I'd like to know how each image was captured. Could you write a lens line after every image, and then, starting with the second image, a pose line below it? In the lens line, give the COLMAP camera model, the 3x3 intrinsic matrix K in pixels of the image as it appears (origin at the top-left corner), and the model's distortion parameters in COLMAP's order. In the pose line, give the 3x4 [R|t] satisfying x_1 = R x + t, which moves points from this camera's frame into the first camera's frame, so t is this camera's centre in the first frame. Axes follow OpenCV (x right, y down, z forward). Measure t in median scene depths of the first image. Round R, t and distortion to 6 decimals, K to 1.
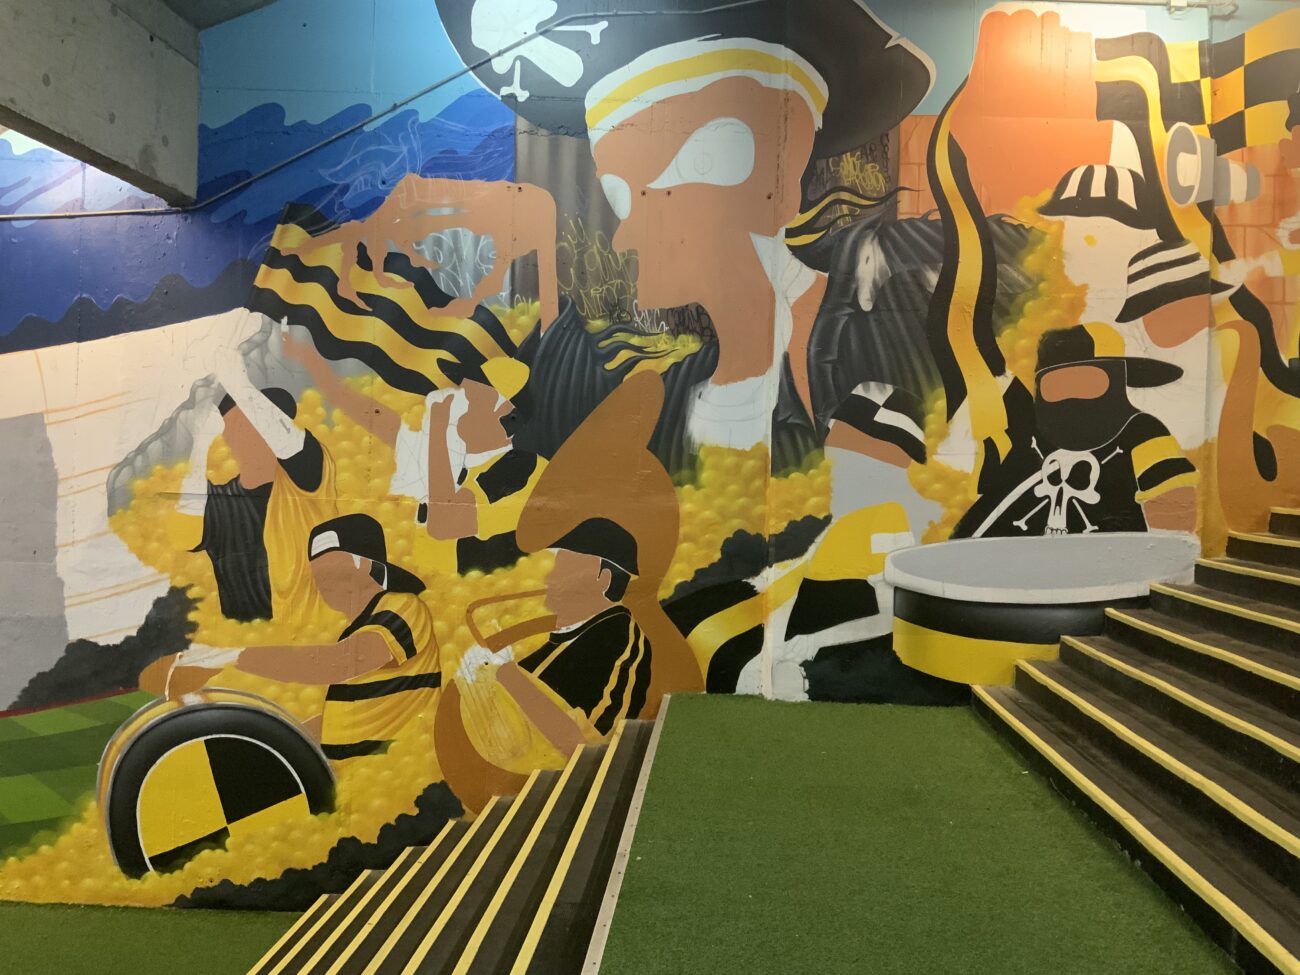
lens RADIAL K [[1065.4, 0, 650.0], [0, 1065.4, 487.5], [0, 0, 1]] dist [0.111904, -0.221965]
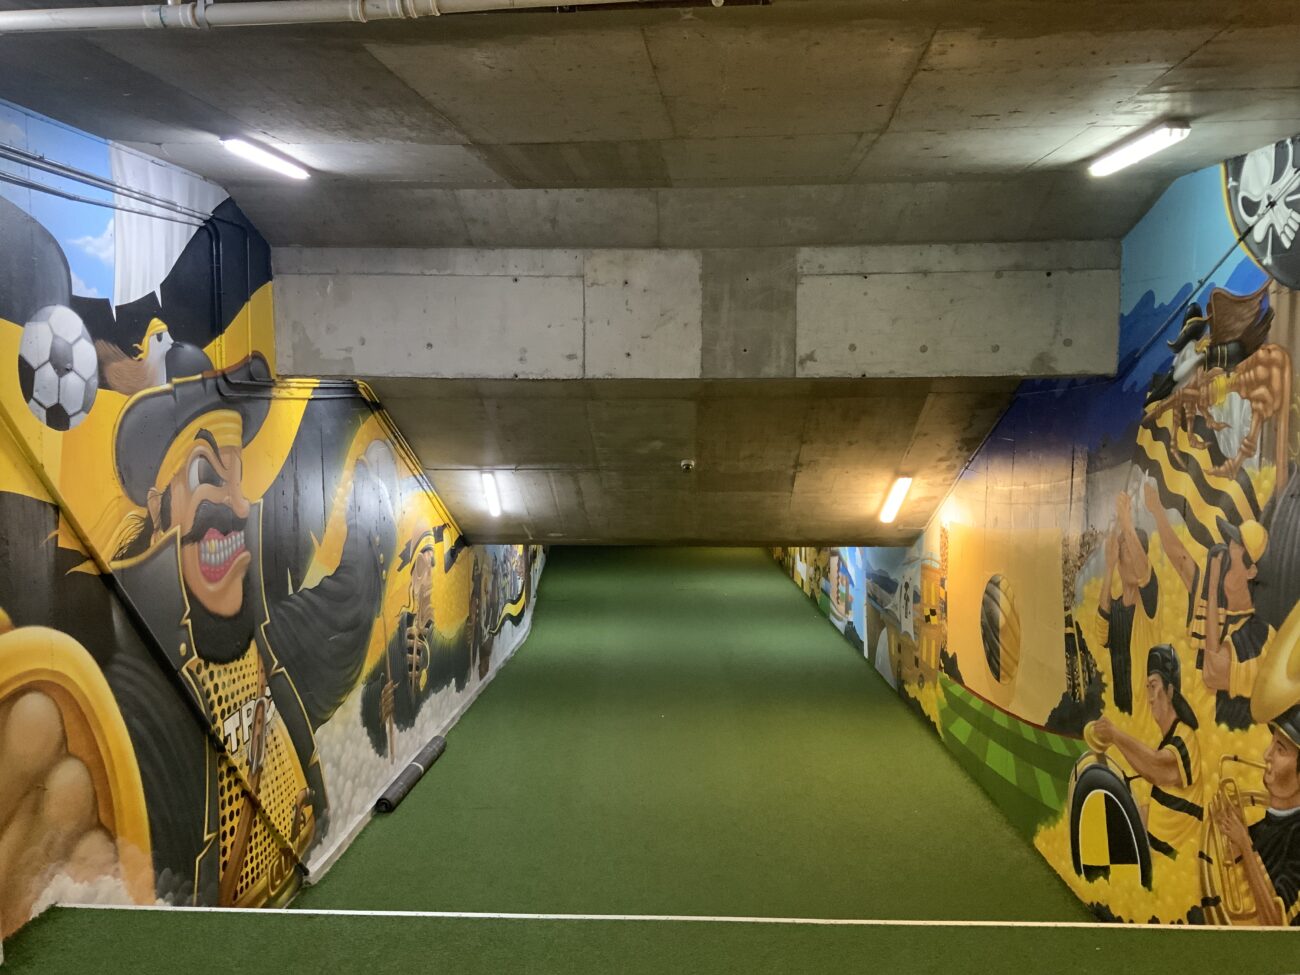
lens RADIAL K [[1065.4, 0, 650.0], [0, 1065.4, 487.5], [0, 0, 1]] dist [0.111904, -0.221965]
pose [[0.040347, 0.068480, -0.996836, 0.832036], [-0.017169, 0.997549, 0.067834, -0.210003], [0.999038, 0.014378, 0.041424, 0.401537]]
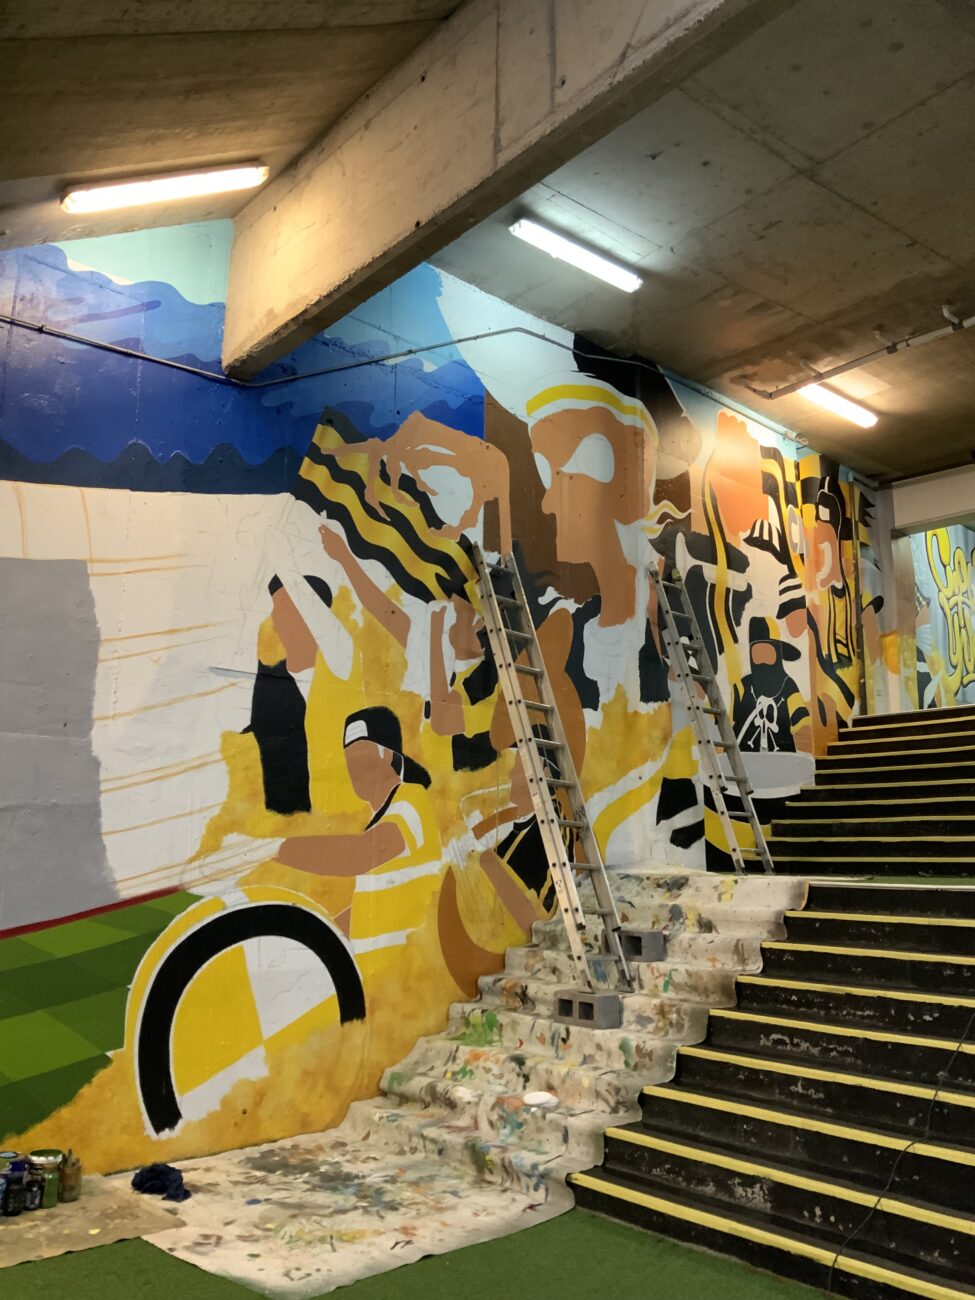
lens RADIAL K [[1065.4, 0, 487.5], [0, 1065.4, 650.0], [0, 0, 1]] dist [0.111904, -0.221965]
pose [[0.714253, 0.110356, 0.691132, -0.918535], [0.027226, 0.982362, -0.184995, 0.165434], [-0.699358, 0.150950, 0.698651, 0.198686]]
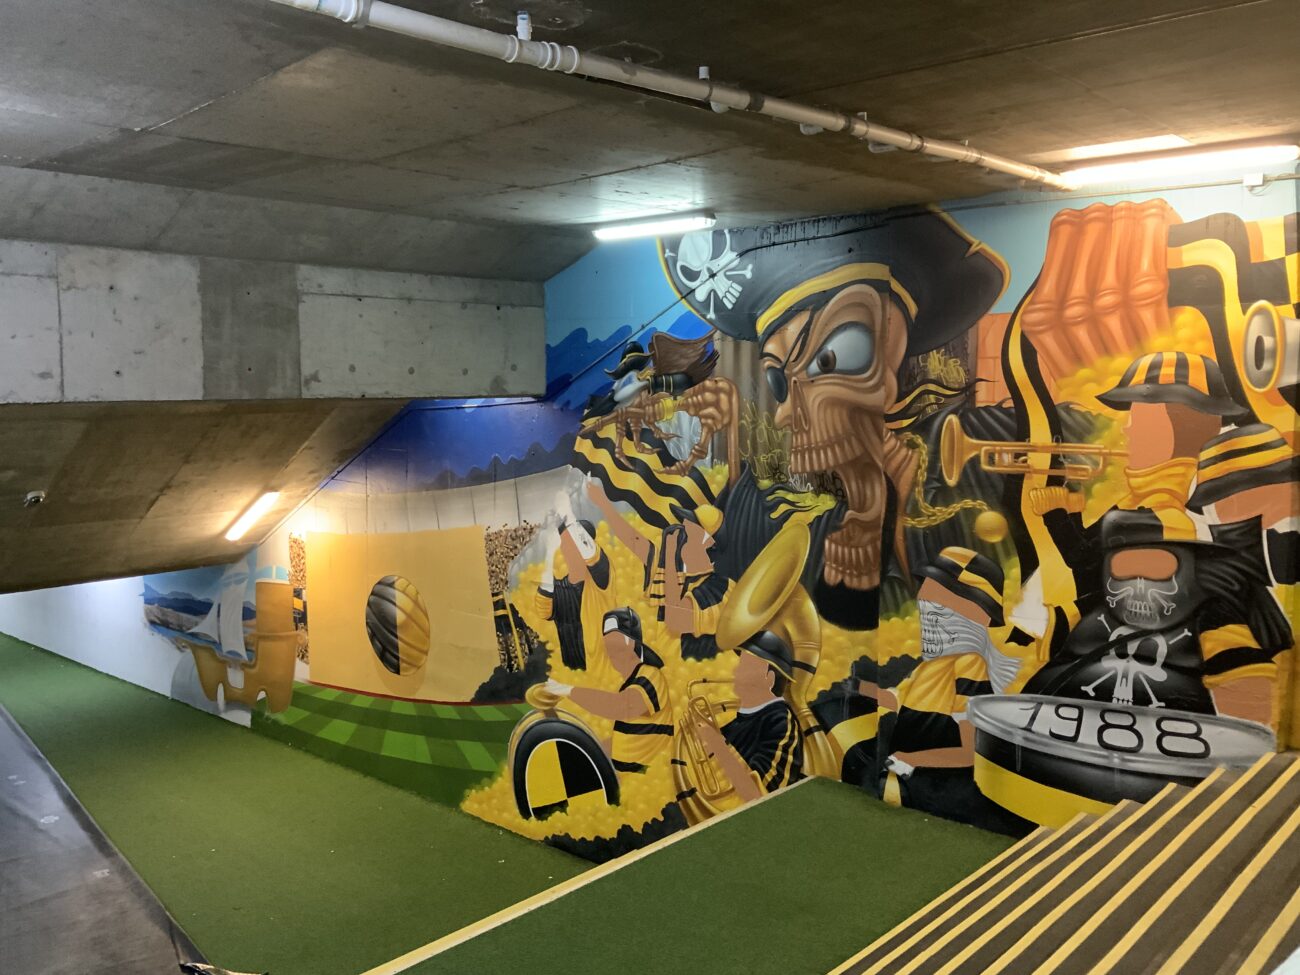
lens RADIAL K [[1065.4, 0, 650.0], [0, 1065.4, 487.5], [0, 0, 1]] dist [0.111904, -0.221965]
pose [[0.777918, 0.036647, -0.627296, 0.651993], [0.008078, 0.997632, 0.068301, -0.236349], [0.628313, -0.058200, 0.775780, -0.091792]]
